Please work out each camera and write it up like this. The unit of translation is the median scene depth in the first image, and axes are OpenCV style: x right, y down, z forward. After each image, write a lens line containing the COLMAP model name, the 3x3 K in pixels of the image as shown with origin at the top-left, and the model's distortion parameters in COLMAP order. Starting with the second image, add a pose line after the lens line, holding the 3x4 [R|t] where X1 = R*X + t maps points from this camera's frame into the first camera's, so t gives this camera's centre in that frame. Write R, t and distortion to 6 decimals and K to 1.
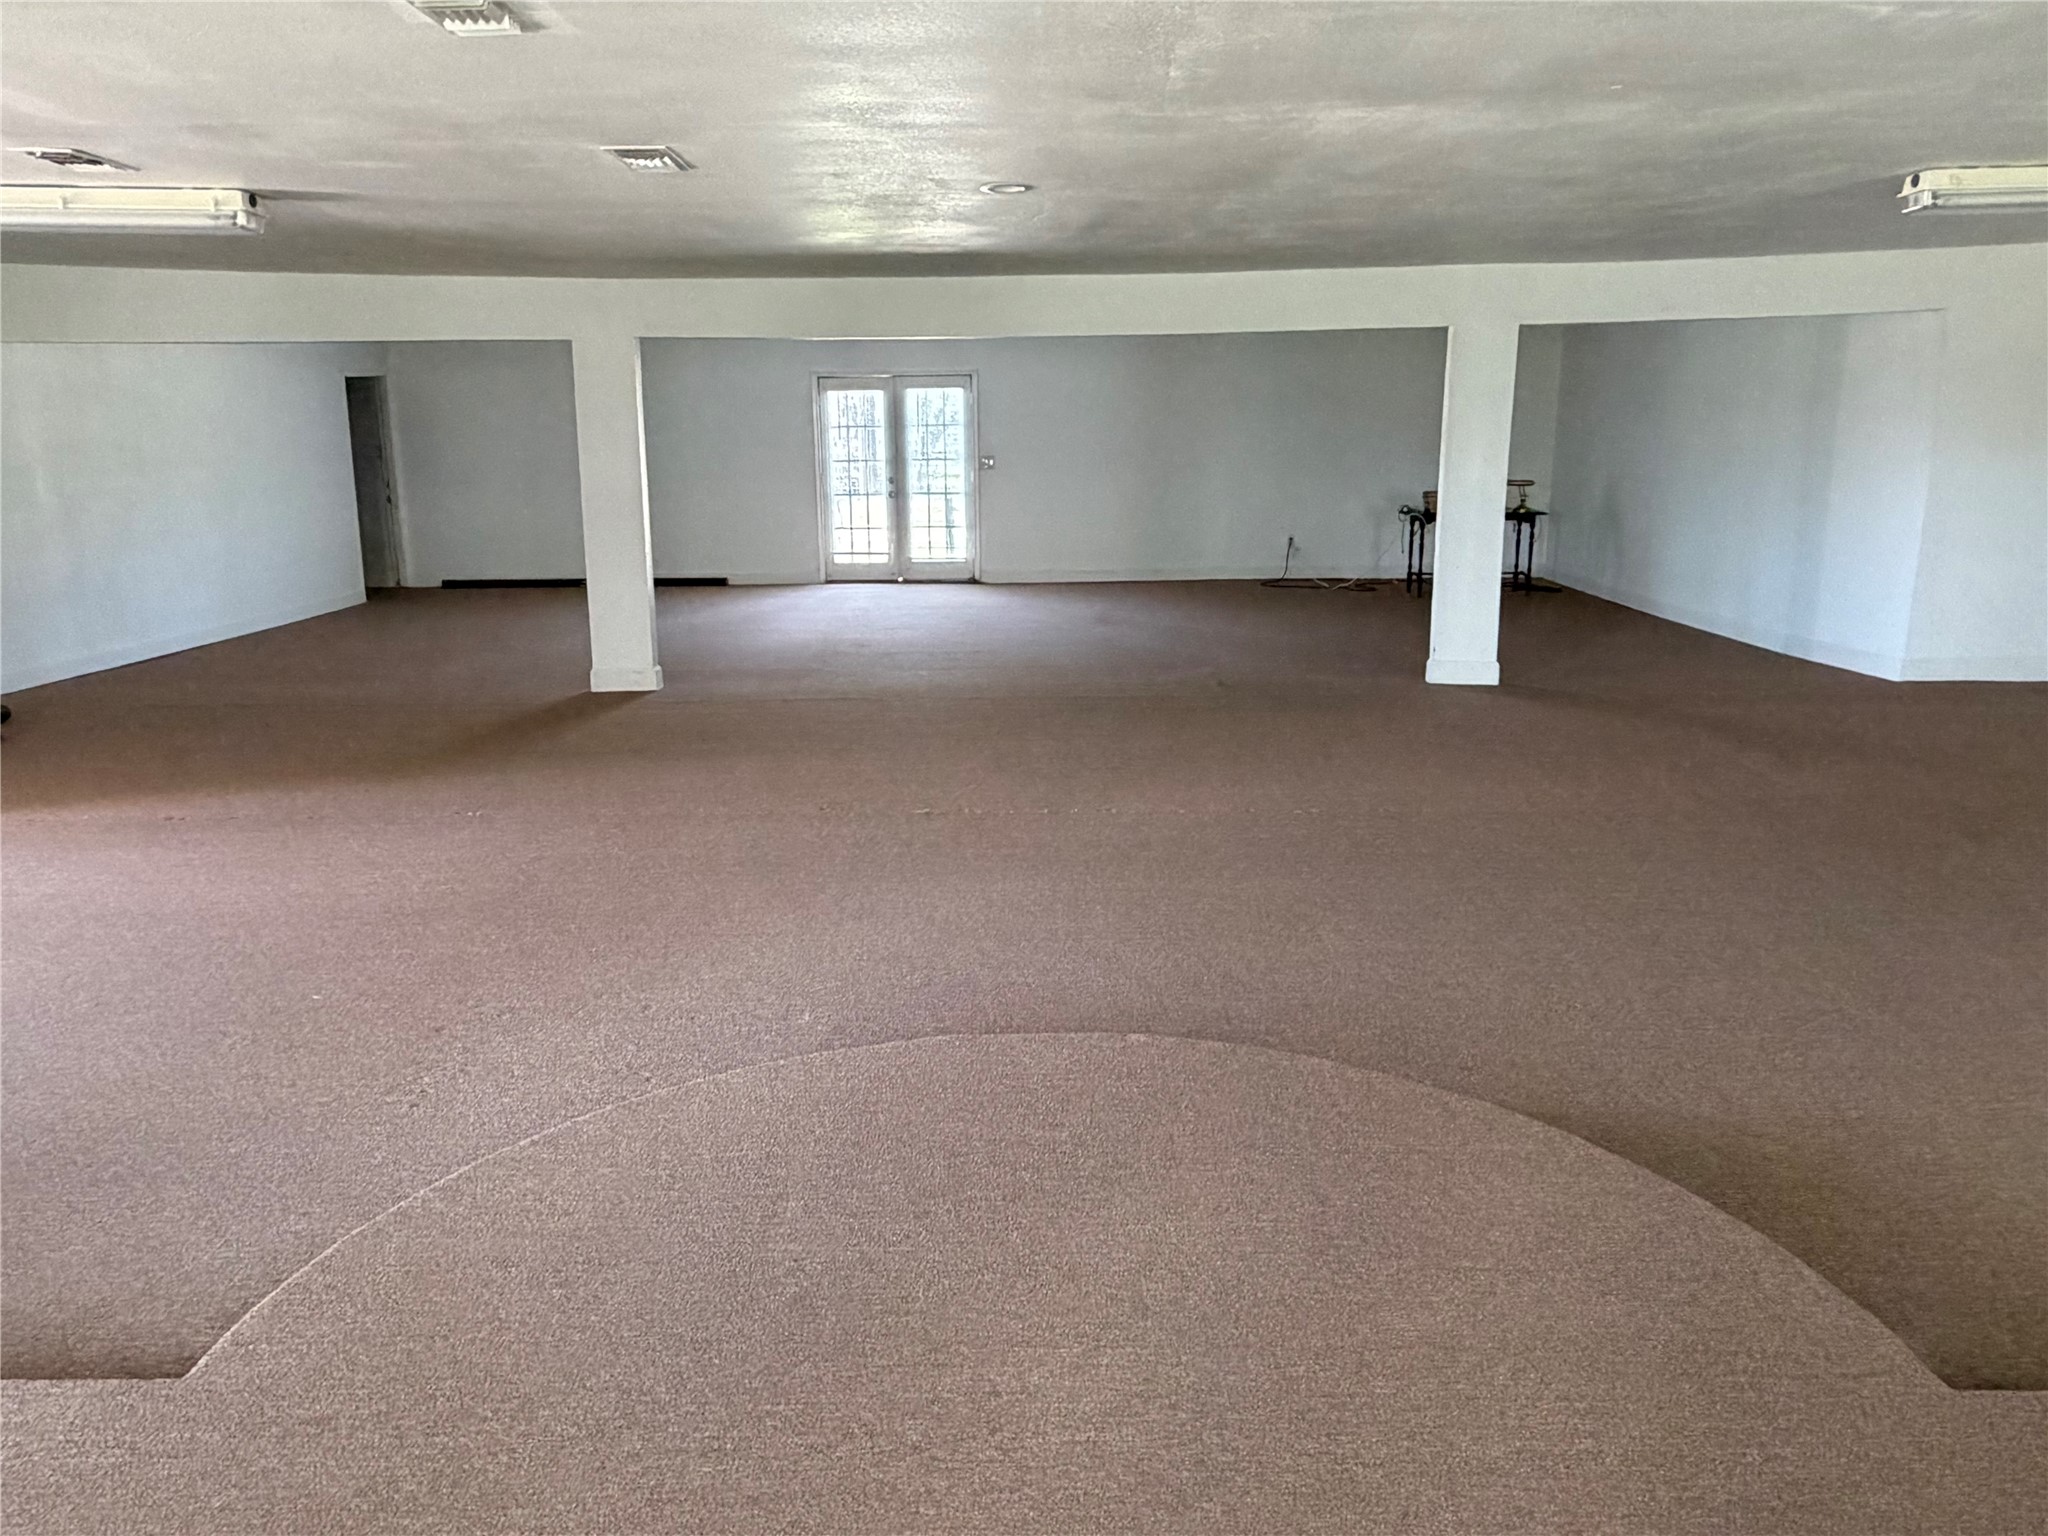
lens RADIAL K [[1467.4, 0, 1024.0], [0, 1467.4, 768.0], [0, 0, 1]] dist [-0.000966, -0.000311]
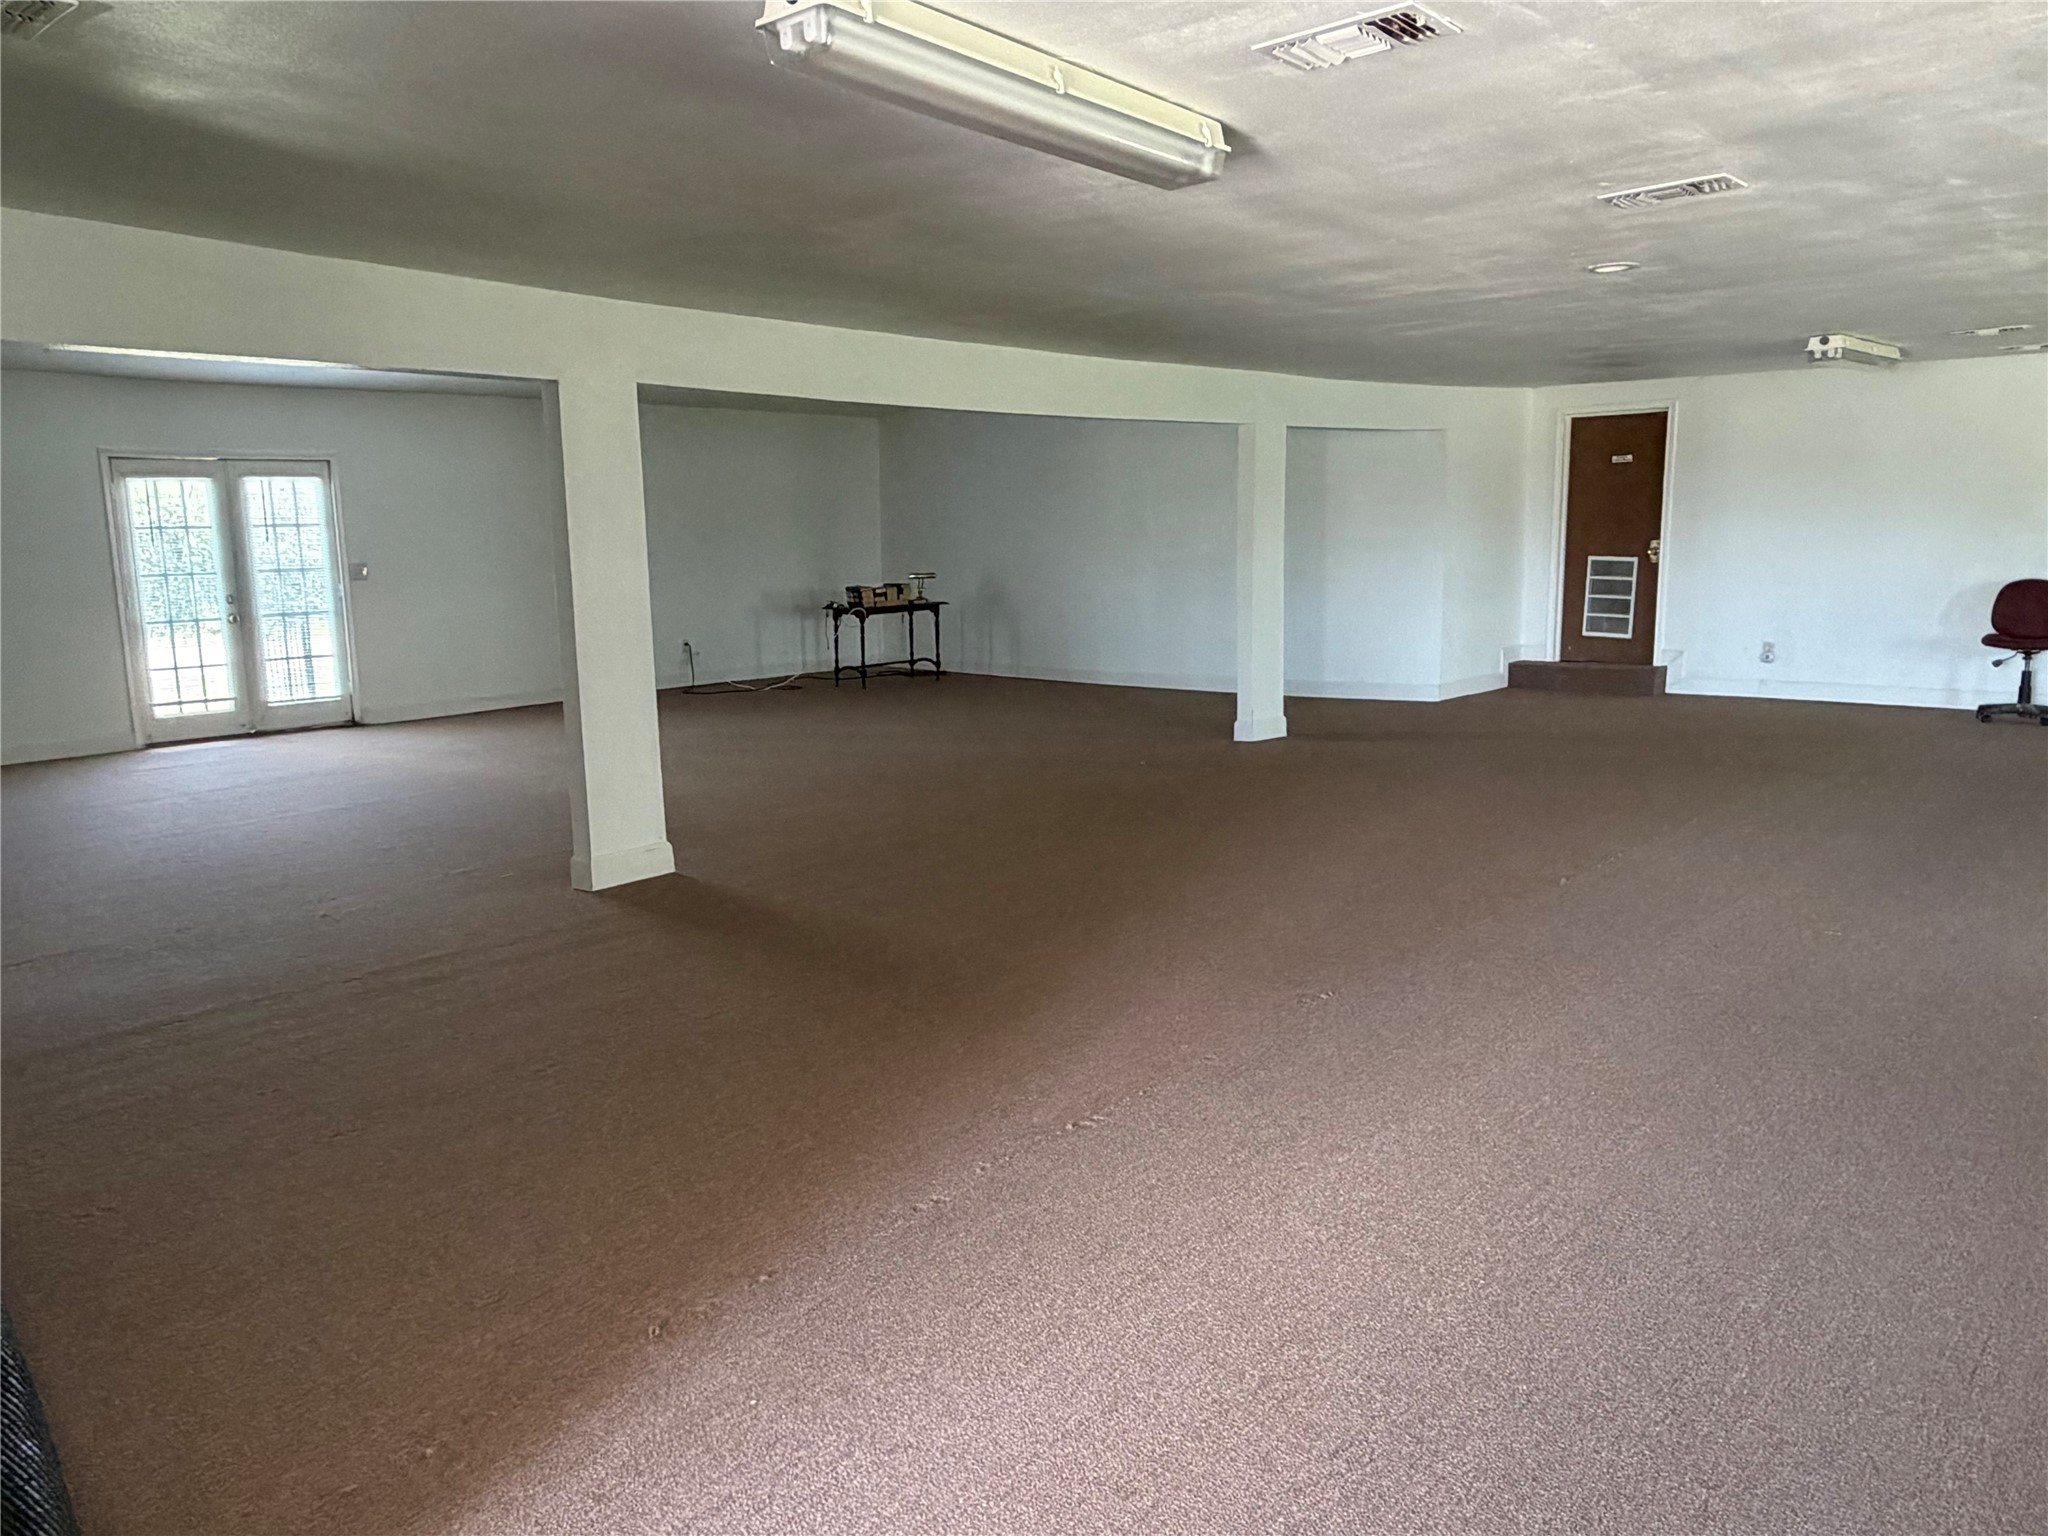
lens RADIAL K [[1467.4, 0, 1024.0], [0, 1467.4, 768.0], [0, 0, 1]] dist [-0.000966, -0.000311]
pose [[0.654219, -0.125315, 0.745851, -0.390441], [0.182930, 0.983115, 0.004723, -0.043787], [-0.733849, 0.133348, 0.666096, 0.229815]]
